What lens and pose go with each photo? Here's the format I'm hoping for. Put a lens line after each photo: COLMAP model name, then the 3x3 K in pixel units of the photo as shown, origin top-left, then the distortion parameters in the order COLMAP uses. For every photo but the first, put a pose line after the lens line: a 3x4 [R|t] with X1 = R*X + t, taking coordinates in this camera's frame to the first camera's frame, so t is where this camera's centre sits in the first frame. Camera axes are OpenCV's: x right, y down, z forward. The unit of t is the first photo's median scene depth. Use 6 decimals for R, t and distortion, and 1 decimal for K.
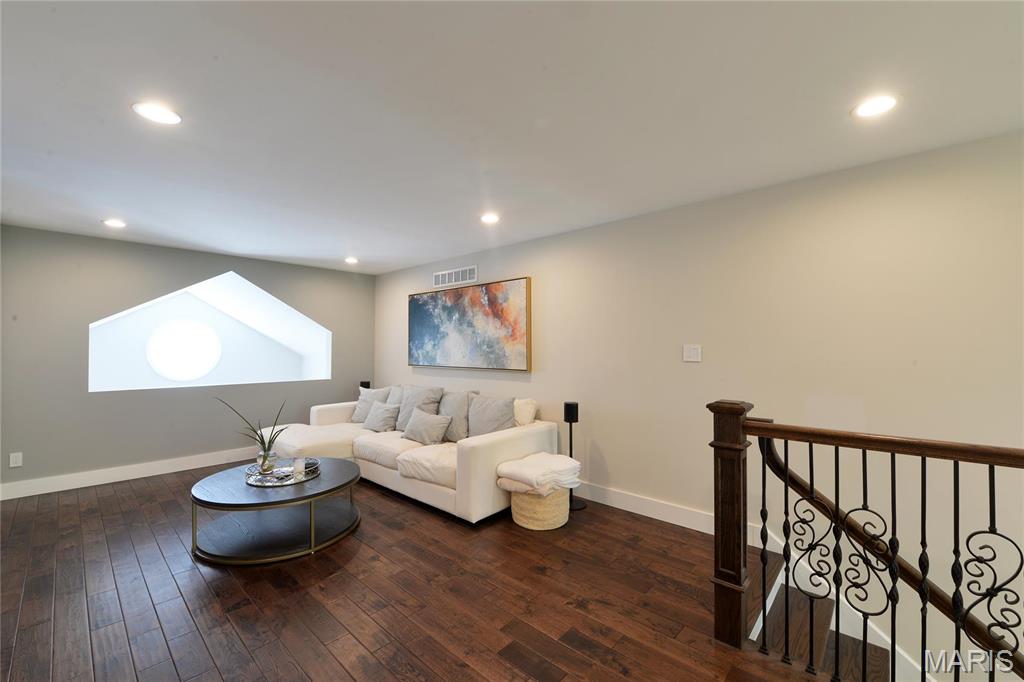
lens RADIAL K [[408.5, 0, 513.6], [0, 408.5, 346.1], [0, 0, 1]] dist [-0.021587, -0.000659]
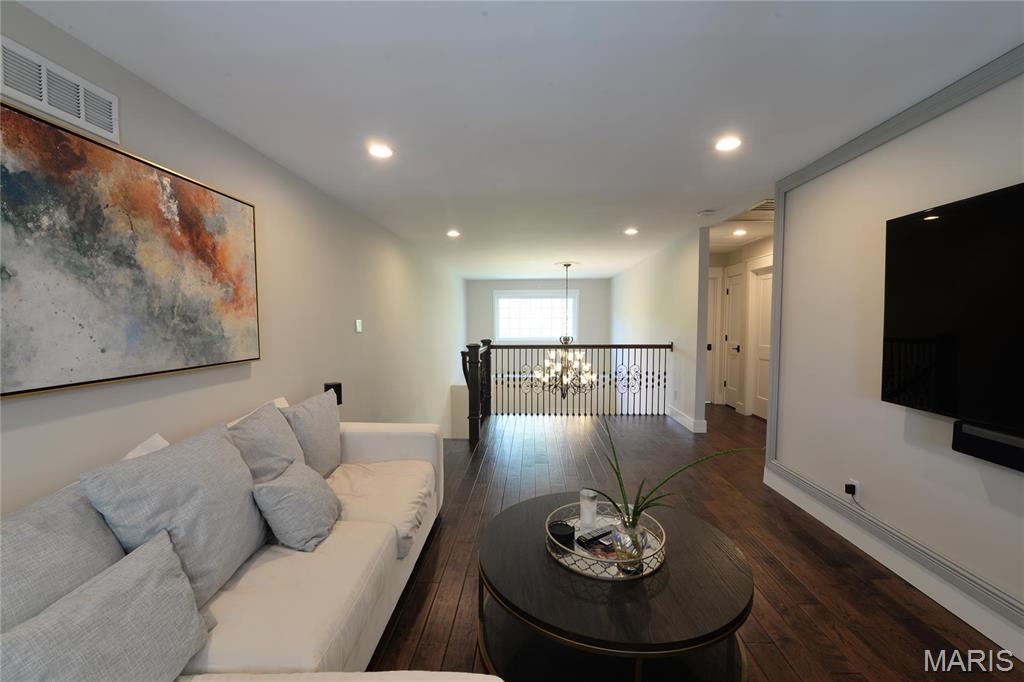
lens RADIAL K [[419.5, 0, 497.9], [0, 419.5, 339.4], [0, 0, 1]] dist [-0.016808, -0.000203]
pose [[-0.605664, -0.040656, 0.794681, -0.638928], [-0.014512, 0.999092, 0.040054, -0.000425], [-0.795588, 0.012727, -0.605704, 1.010363]]
